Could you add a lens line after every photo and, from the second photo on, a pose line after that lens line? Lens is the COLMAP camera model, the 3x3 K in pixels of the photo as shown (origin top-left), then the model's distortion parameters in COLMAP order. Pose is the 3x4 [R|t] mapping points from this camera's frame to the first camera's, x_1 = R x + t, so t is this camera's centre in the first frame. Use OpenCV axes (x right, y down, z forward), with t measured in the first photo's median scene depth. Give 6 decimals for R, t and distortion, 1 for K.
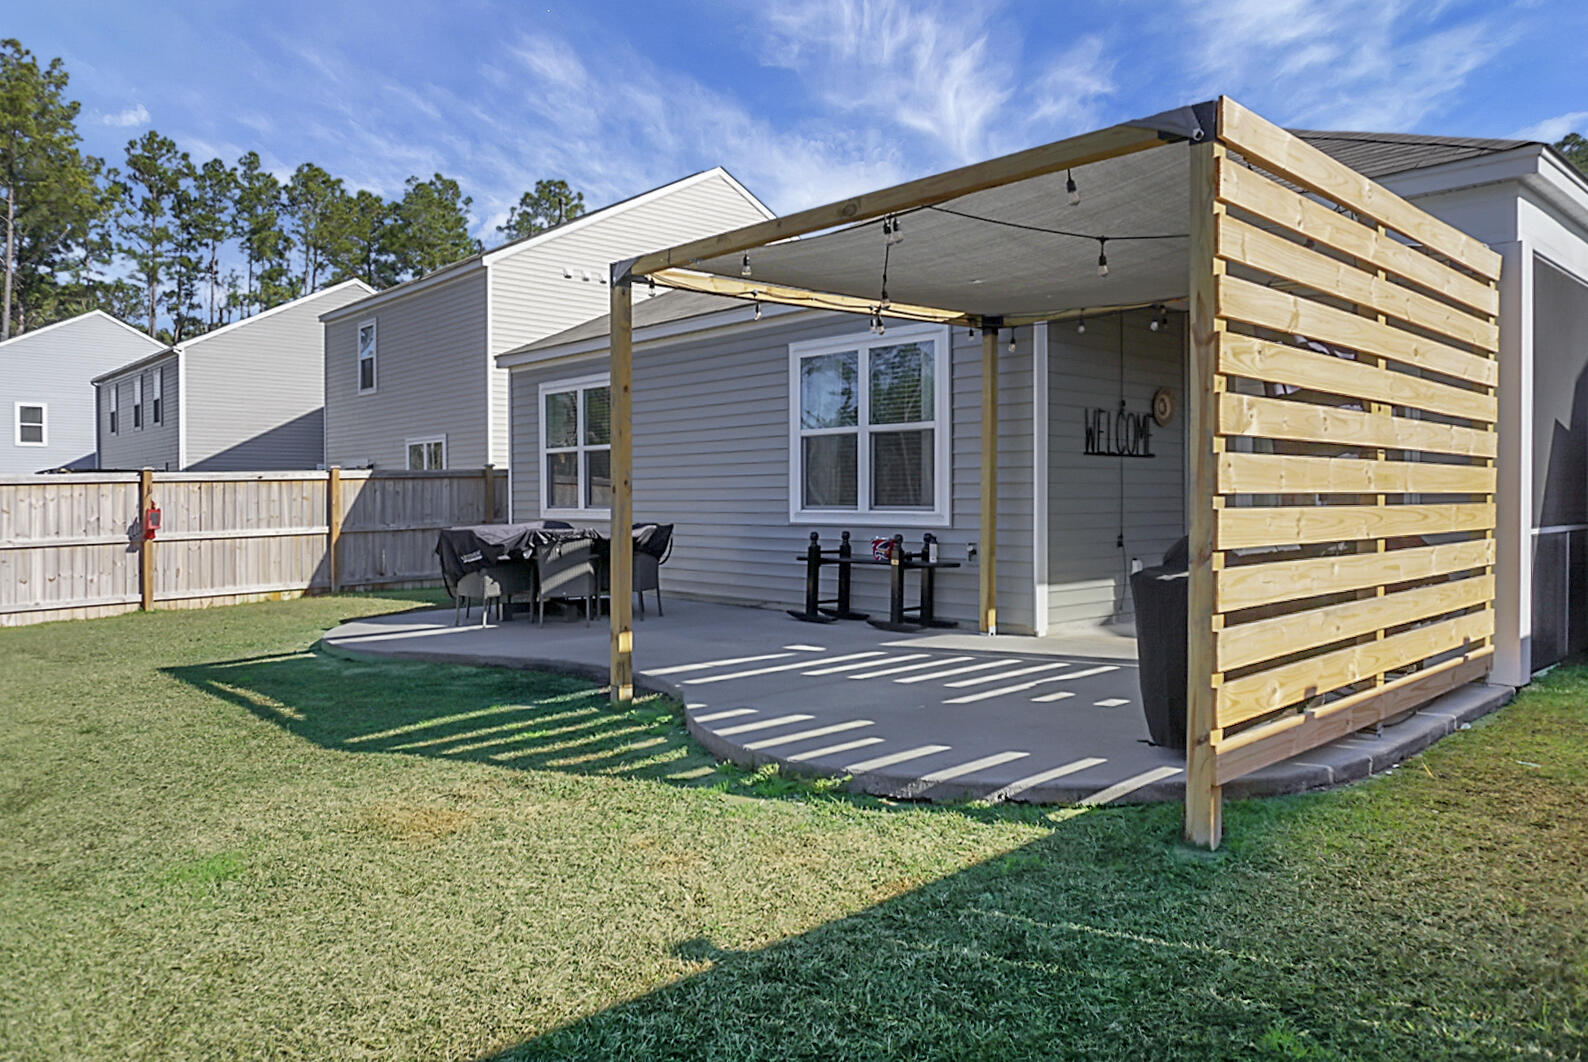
lens RADIAL K [[1103.8, 0, 801.1], [0, 1103.8, 564.5], [0, 0, 1]] dist [-0.027111, 0.004168]
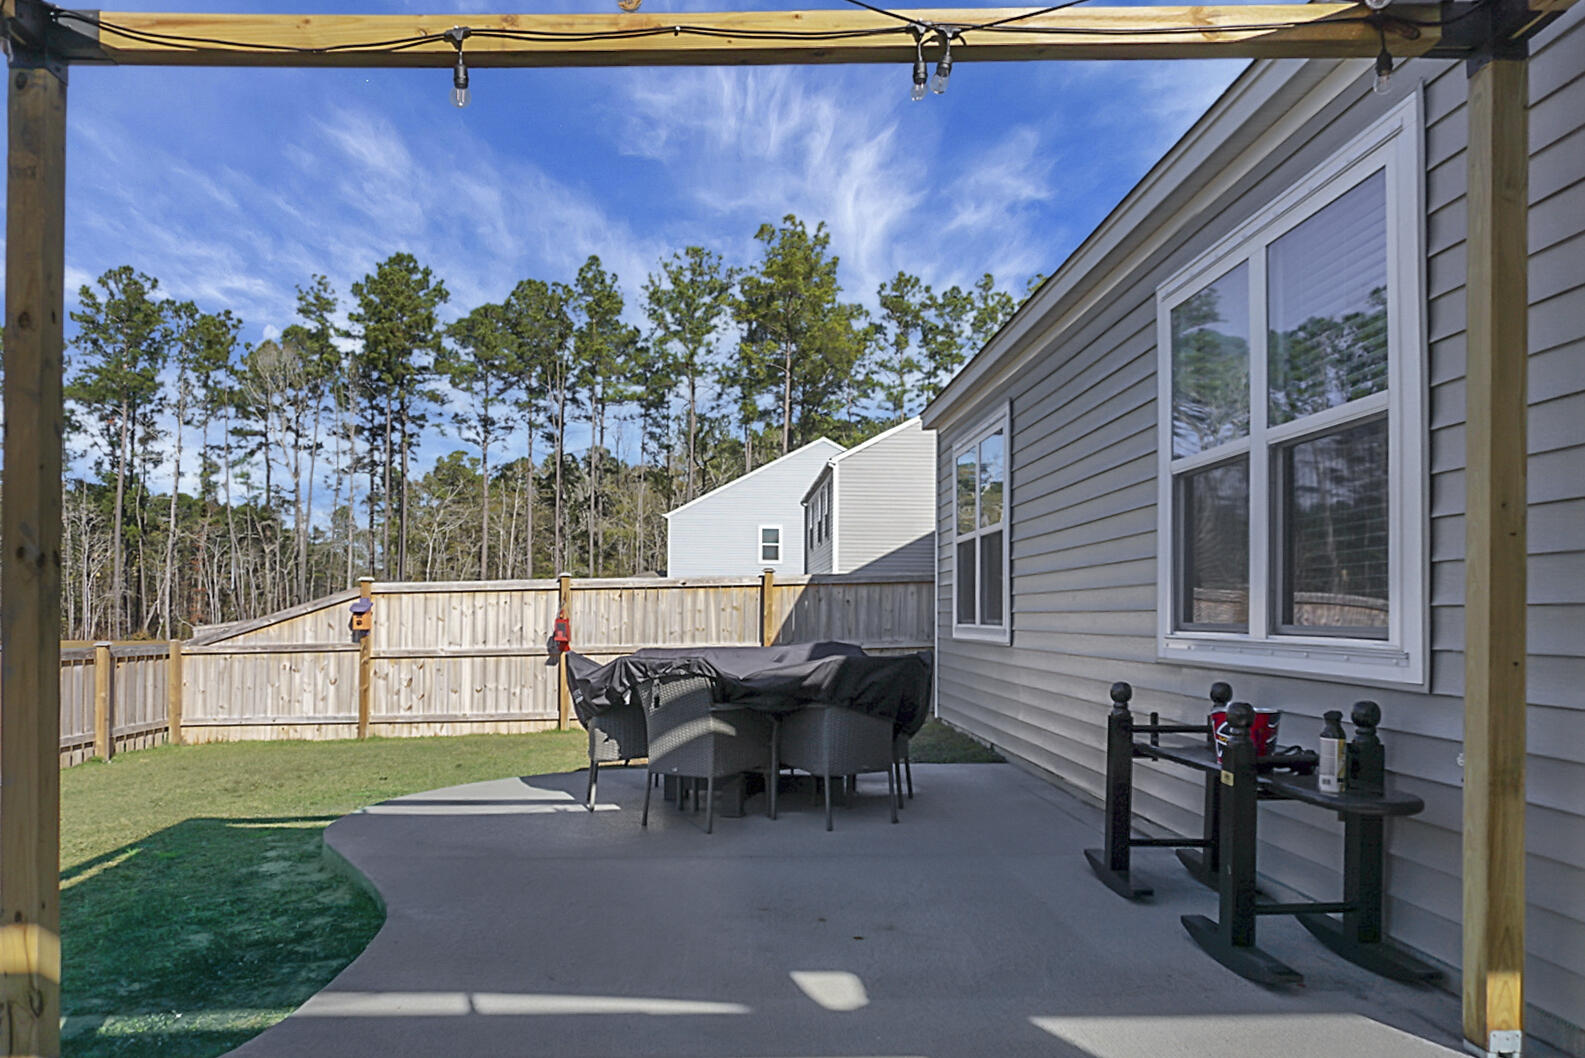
lens RADIAL K [[1118.1, 0, 735.3], [0, 1118.1, 615.8], [0, 0, 1]] dist [-0.038424, 0.004759]
pose [[0.733235, 0.007371, -0.679936, 0.146148], [-0.047176, 0.998083, -0.040054, -0.022685], [0.678337, 0.061446, 0.732177, 0.420725]]
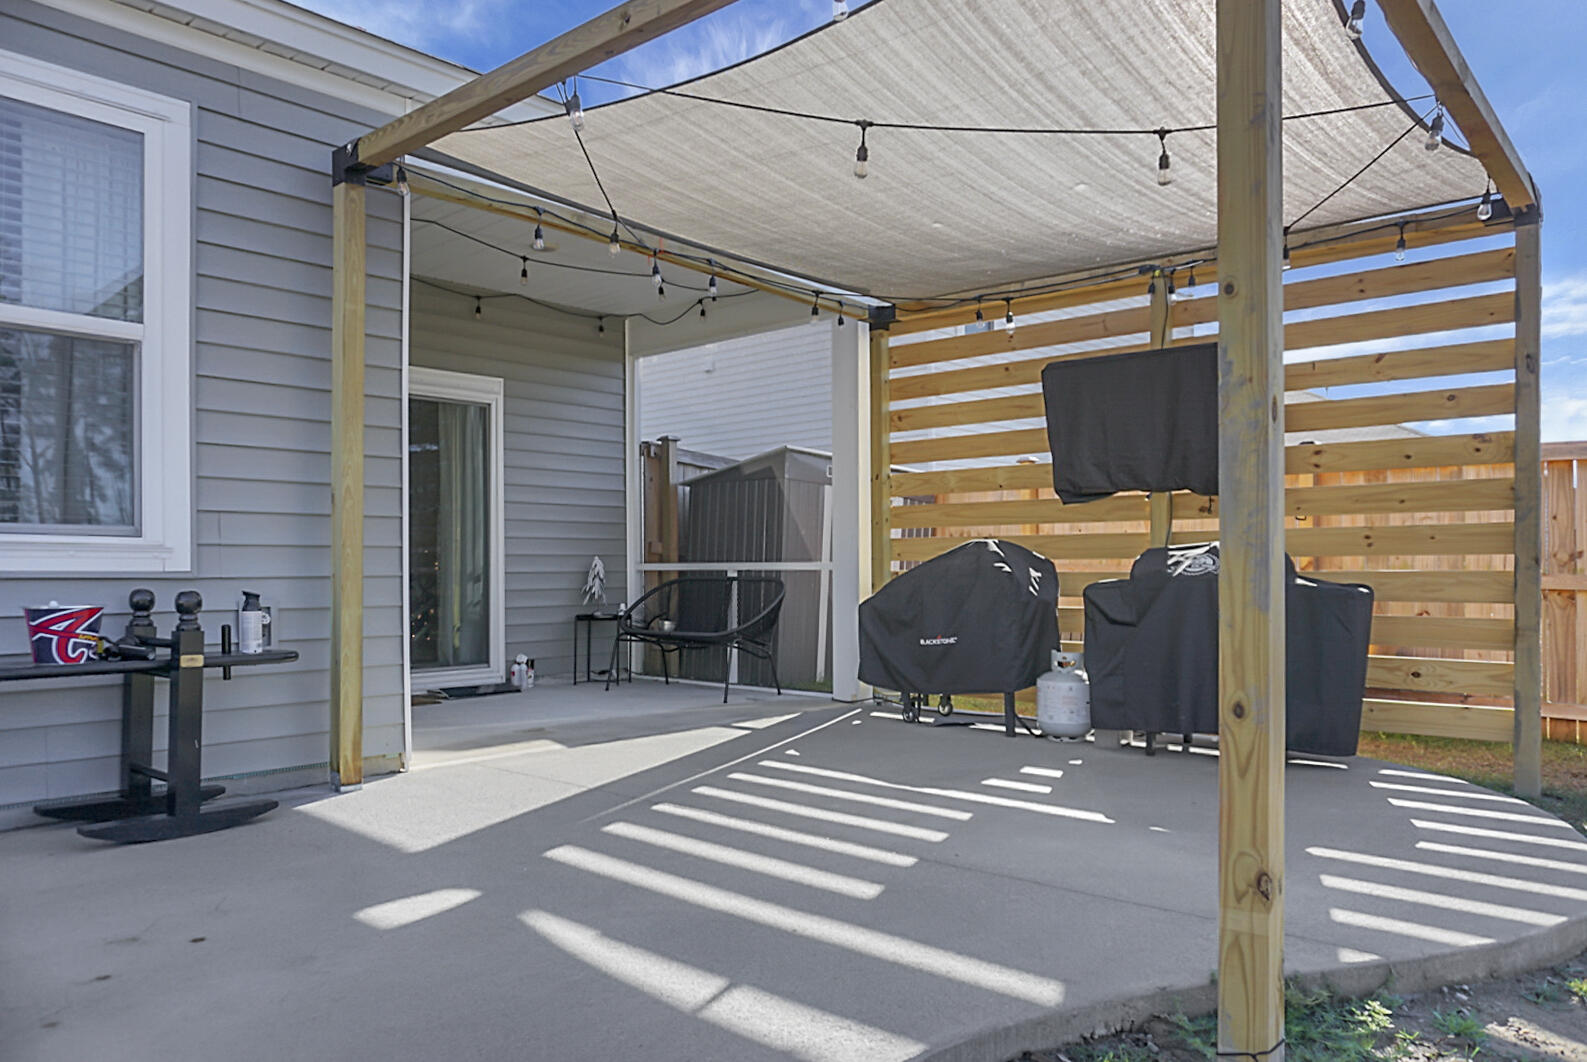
lens RADIAL K [[1103.1, 0, 800.6], [0, 1103.1, 564.5], [0, 0, 1]] dist [-0.027111, 0.004168]
pose [[-0.081300, 0.006659, 0.996667, -0.222284], [0.061480, 0.998107, -0.001654, -0.015370], [-0.994792, 0.061140, -0.081556, 0.553939]]
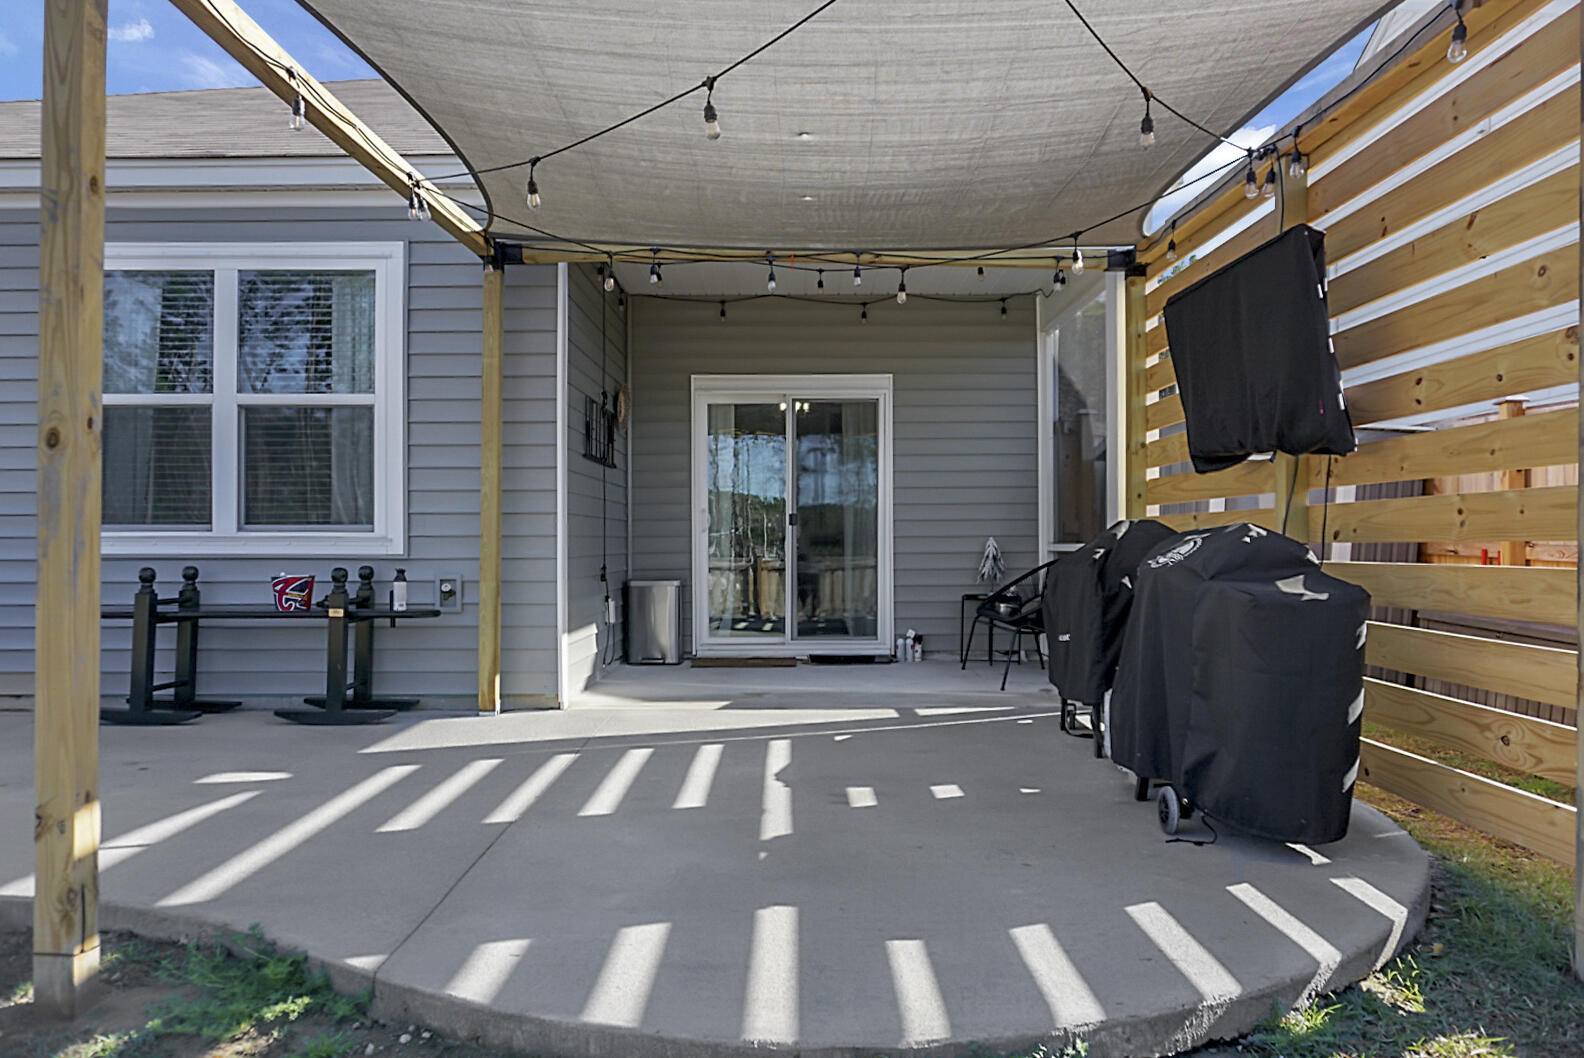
lens RADIAL K [[1101.0, 0, 799.1], [0, 1101.0, 562.5], [0, 0, 1]] dist [-0.027111, 0.004168]
pose [[0.680262, -0.010265, 0.732897, -0.128582], [0.042703, 0.998759, -0.025647, -0.002370], [-0.731724, 0.048744, 0.679856, 0.268745]]
